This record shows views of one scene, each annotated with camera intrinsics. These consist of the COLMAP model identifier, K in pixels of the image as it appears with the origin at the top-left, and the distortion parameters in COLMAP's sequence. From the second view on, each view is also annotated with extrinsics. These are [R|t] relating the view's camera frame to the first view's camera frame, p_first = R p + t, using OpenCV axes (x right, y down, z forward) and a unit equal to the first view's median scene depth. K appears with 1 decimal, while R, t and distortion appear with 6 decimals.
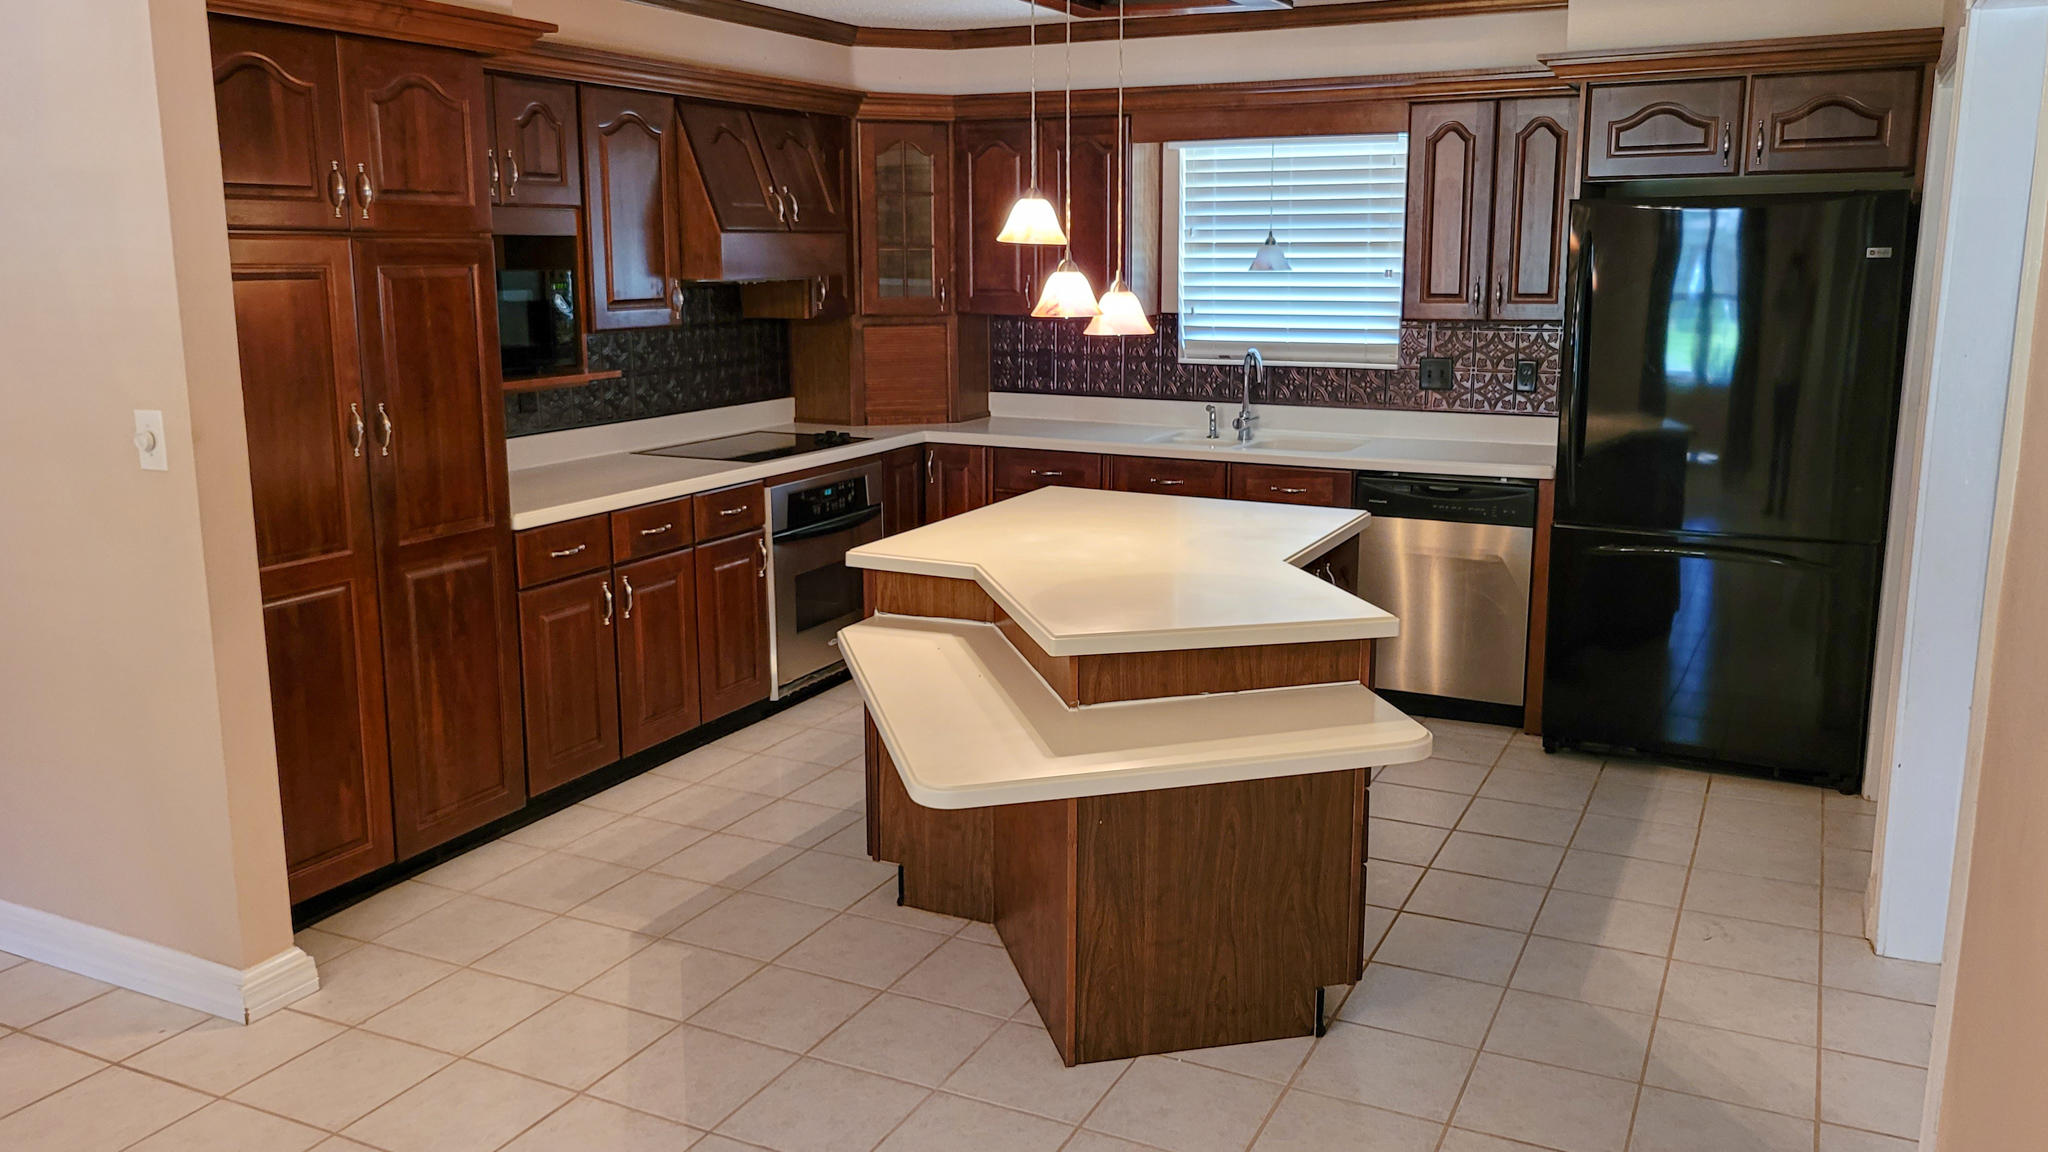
lens RADIAL K [[1389.5, 0, 1024.0], [0, 1389.5, 576.0], [0, 0, 1]] dist [-0.114421, 0.001592]
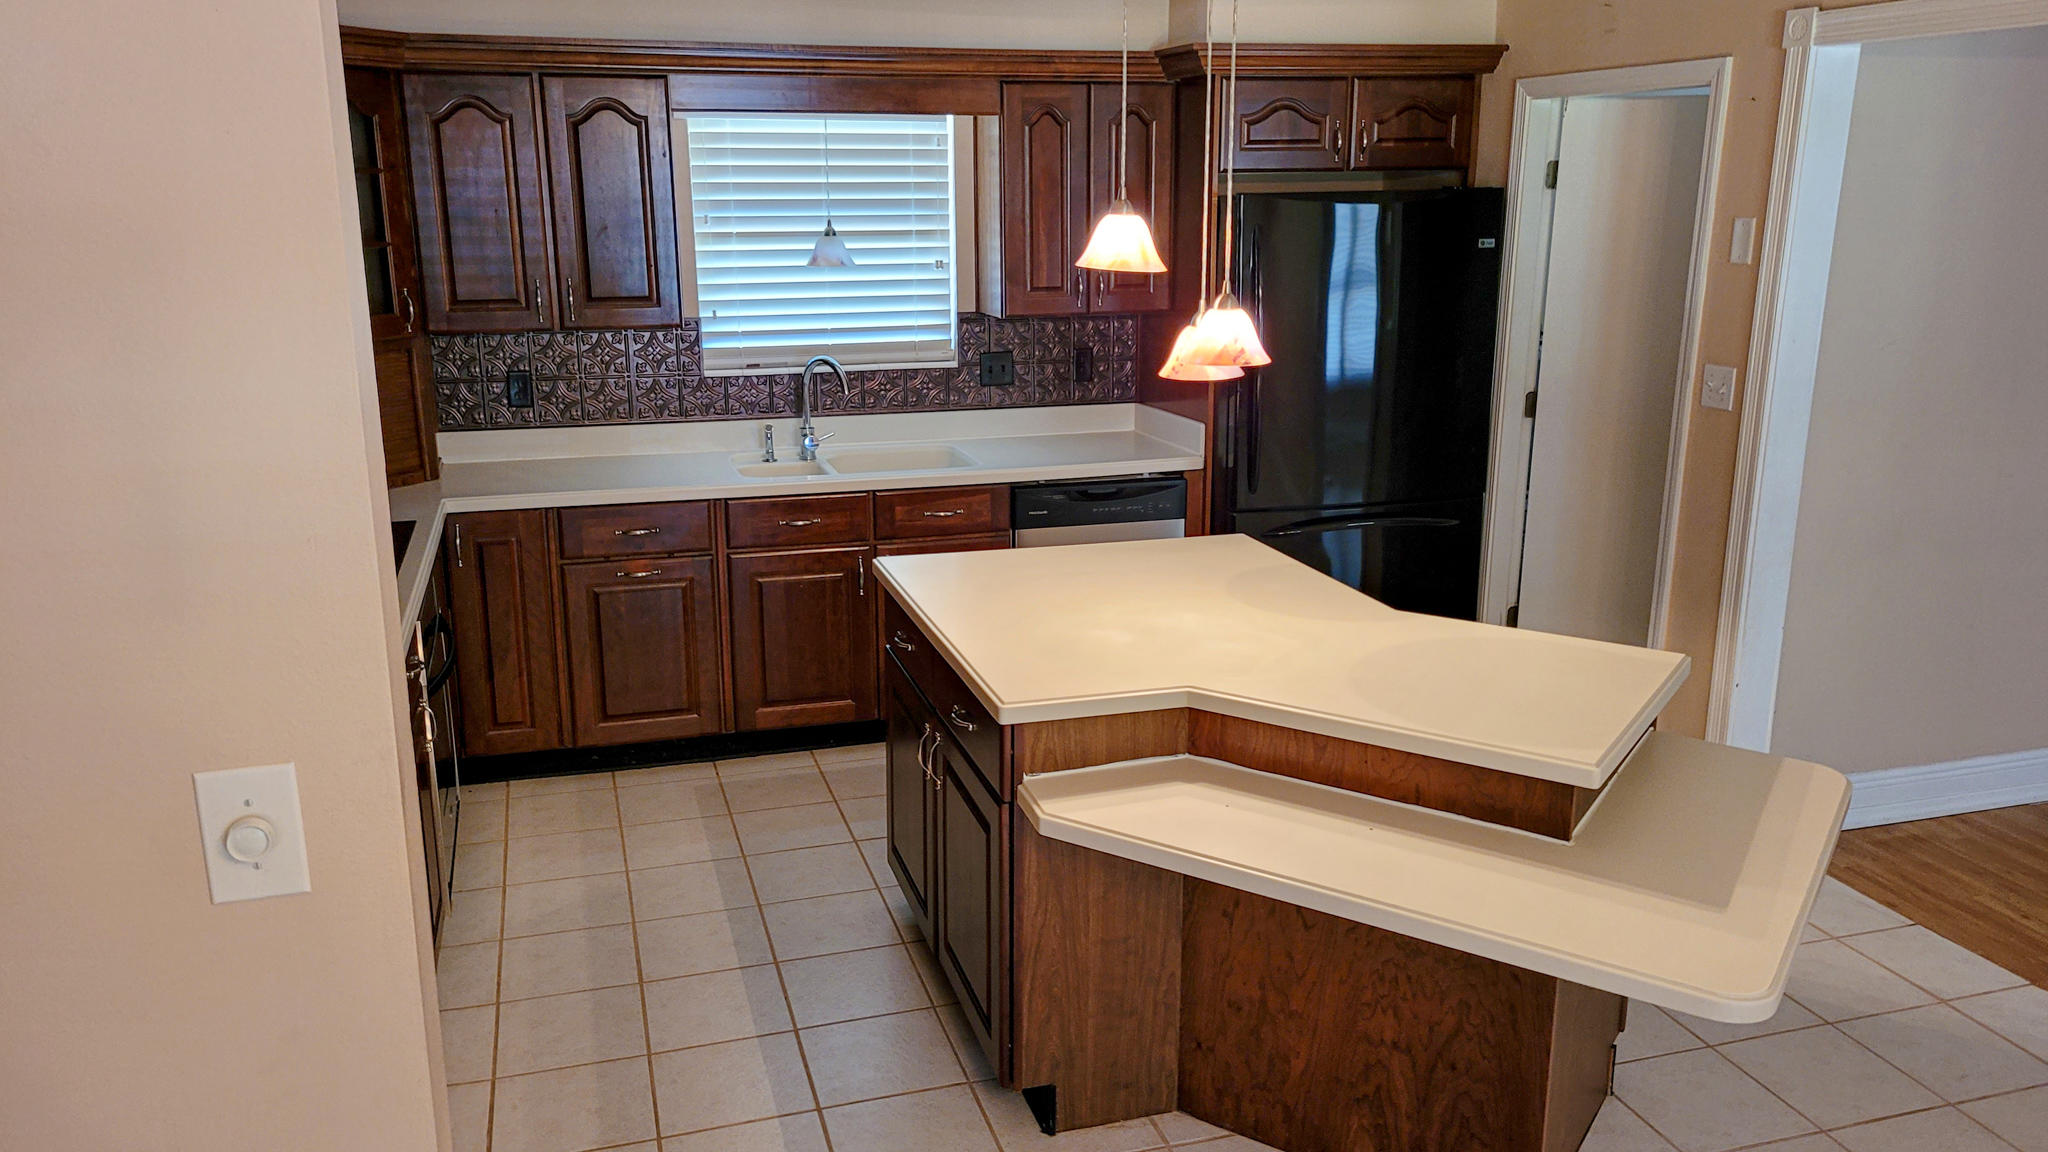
lens RADIAL K [[1389.5, 0, 1024.0], [0, 1389.5, 576.0], [0, 0, 1]] dist [-0.114421, 0.001592]
pose [[0.733331, -0.156324, 0.661656, -0.341488], [0.144338, 0.986819, 0.073174, -0.074243], [-0.664374, 0.041841, 0.746229, 0.279557]]
